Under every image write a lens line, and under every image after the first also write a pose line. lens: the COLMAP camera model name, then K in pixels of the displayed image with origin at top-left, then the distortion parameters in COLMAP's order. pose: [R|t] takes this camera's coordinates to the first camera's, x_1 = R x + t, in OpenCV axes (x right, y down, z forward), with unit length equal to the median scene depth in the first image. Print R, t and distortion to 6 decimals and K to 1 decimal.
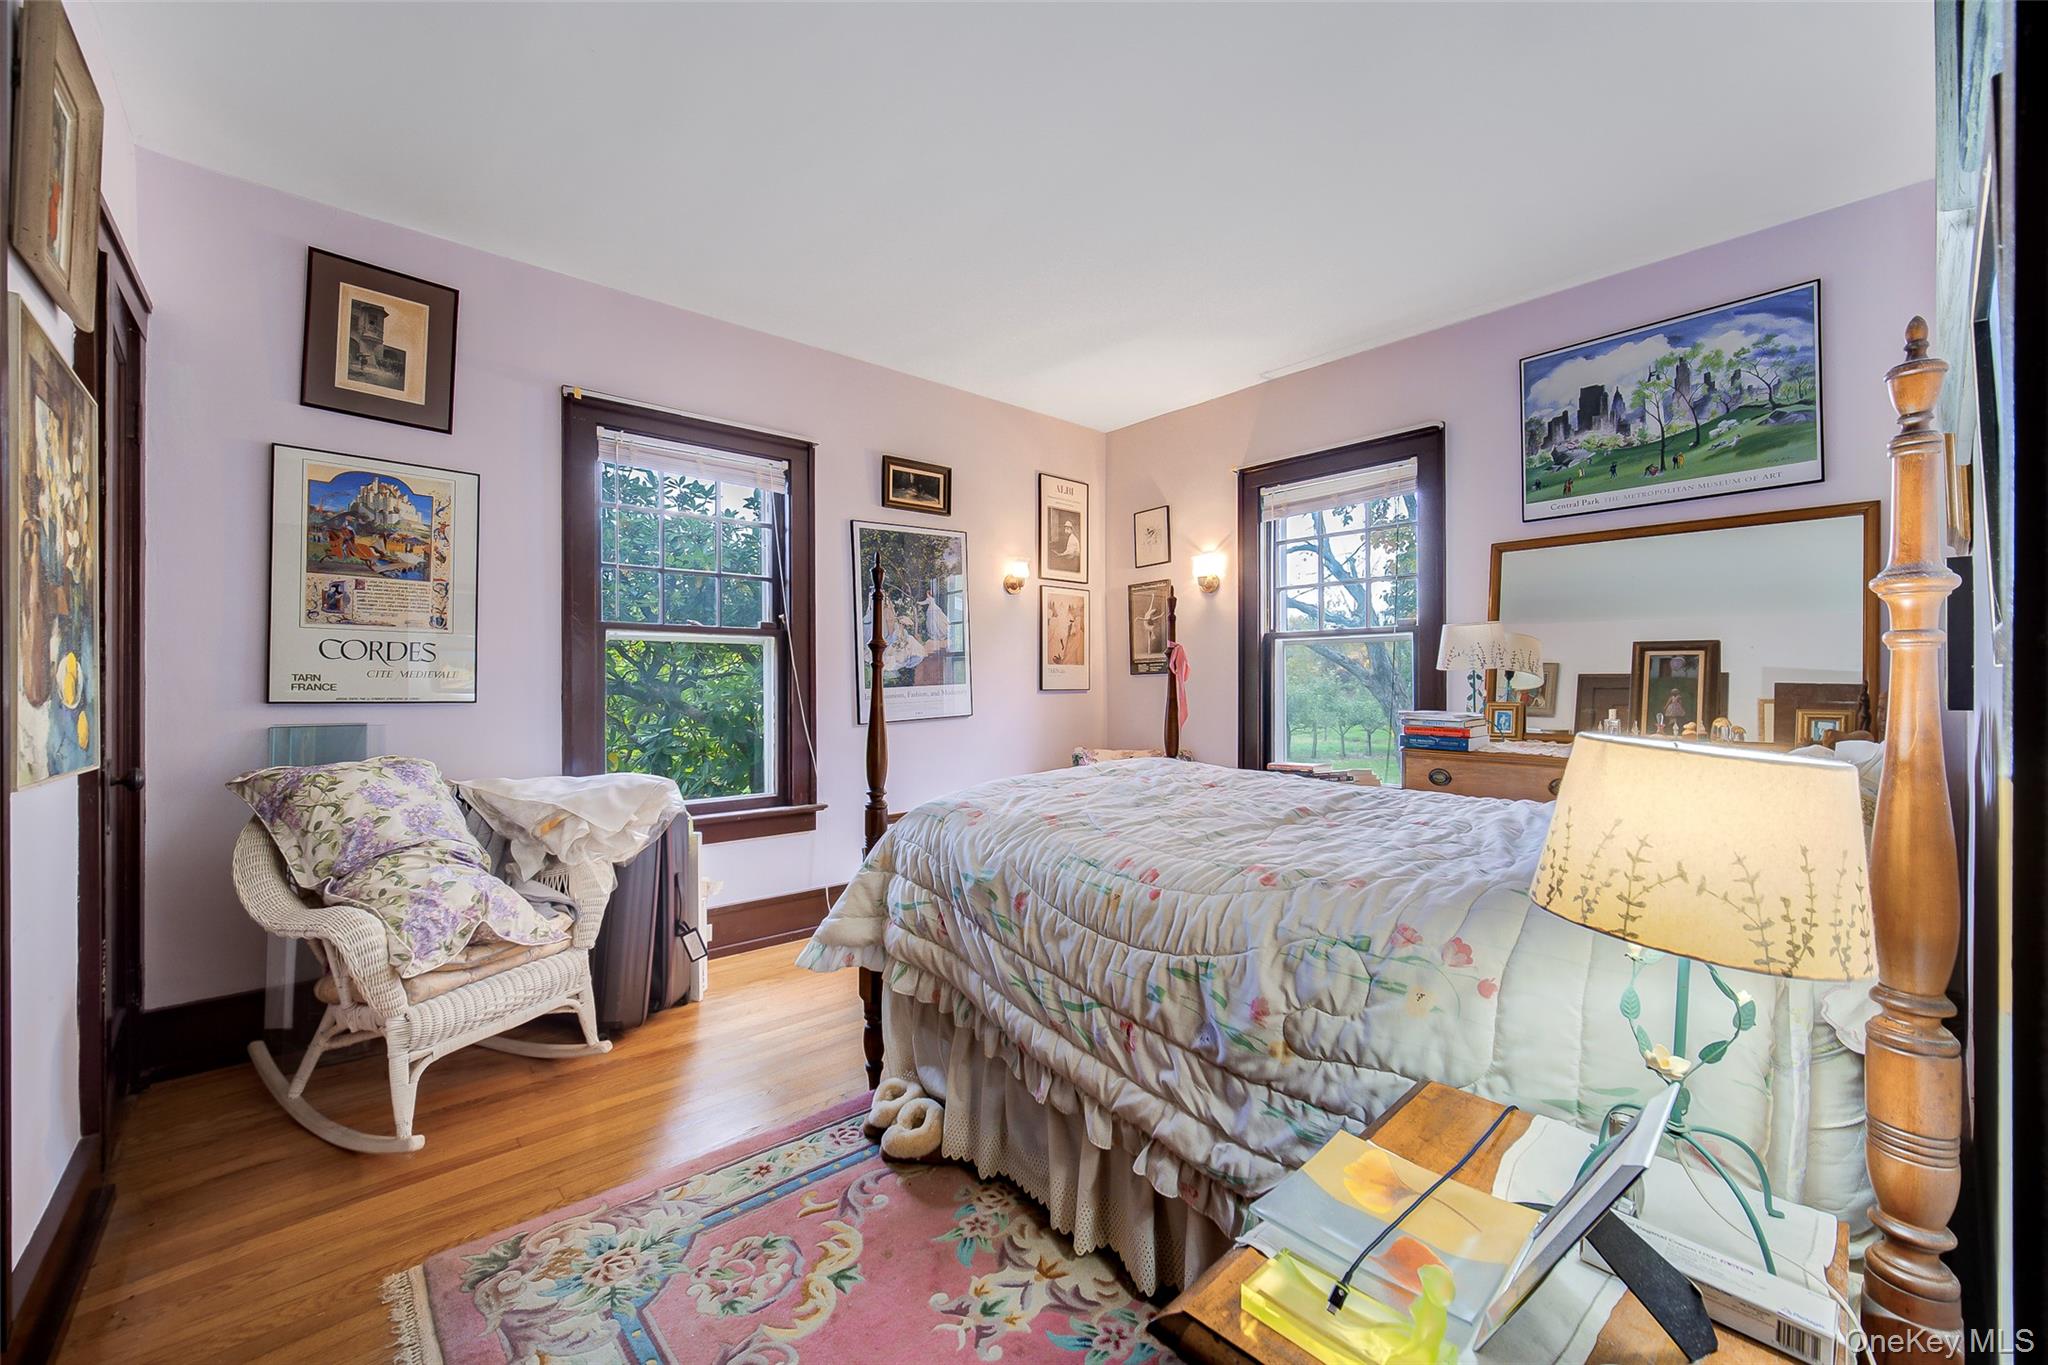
lens RADIAL K [[803.5, 0, 1024.0], [0, 803.5, 682.5], [0, 0, 1]] dist [-0.002619, 0.000044]
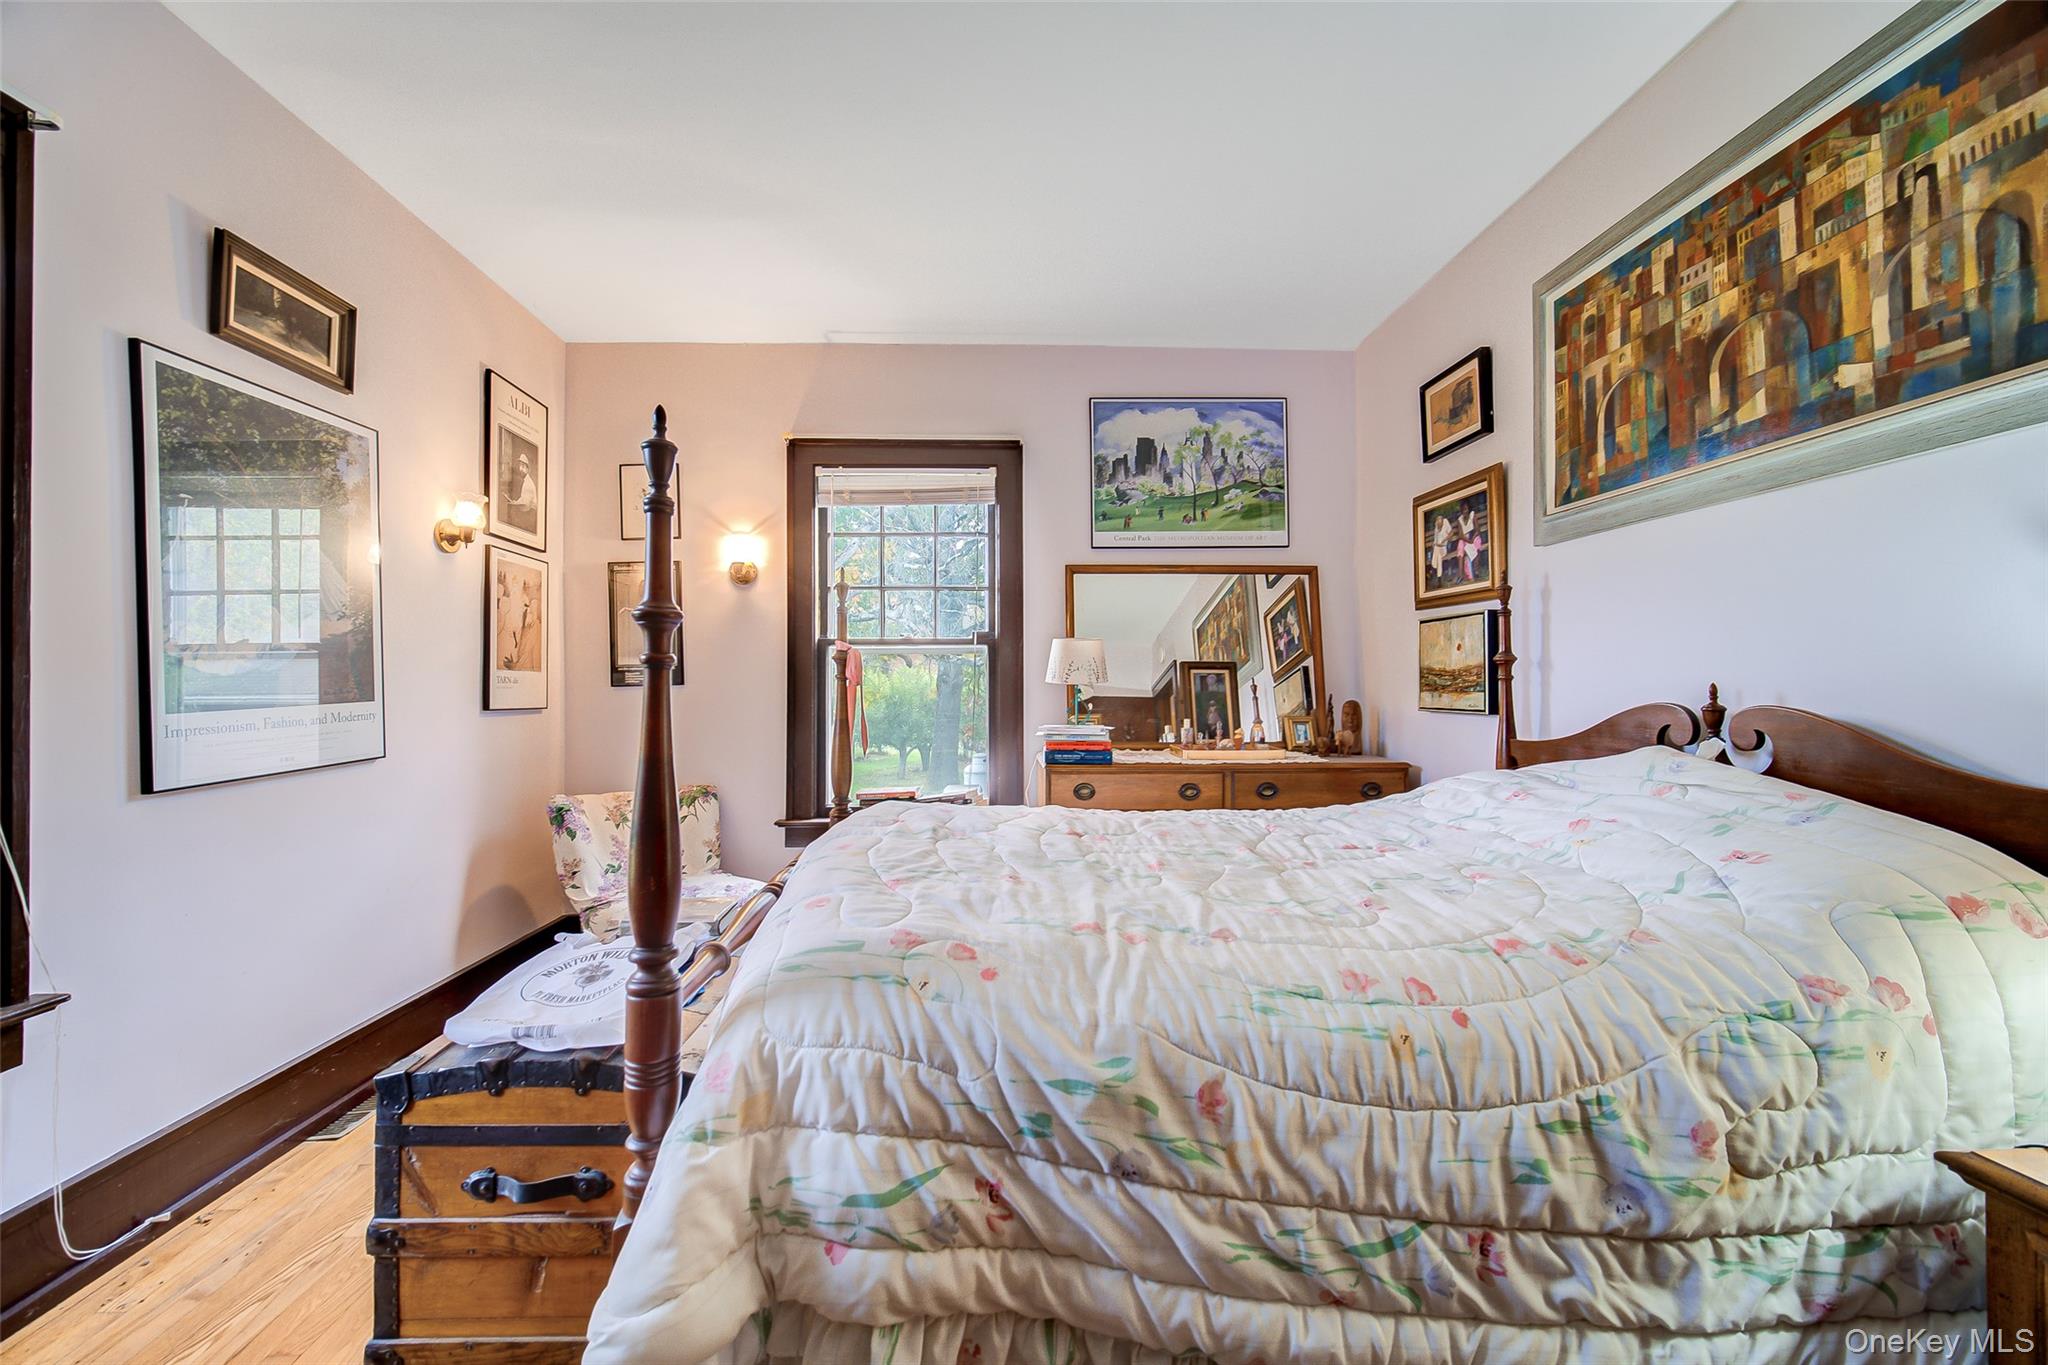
lens RADIAL K [[797.7, 0, 1012.7], [0, 797.7, 682.6], [0, 0, 1]] dist [-0.001733, 0.000089]
pose [[0.645905, 0.008795, 0.763367, -0.307785], [0.002738, 0.999901, -0.013836, -0.003886], [-0.763413, 0.011027, 0.645816, 0.447233]]
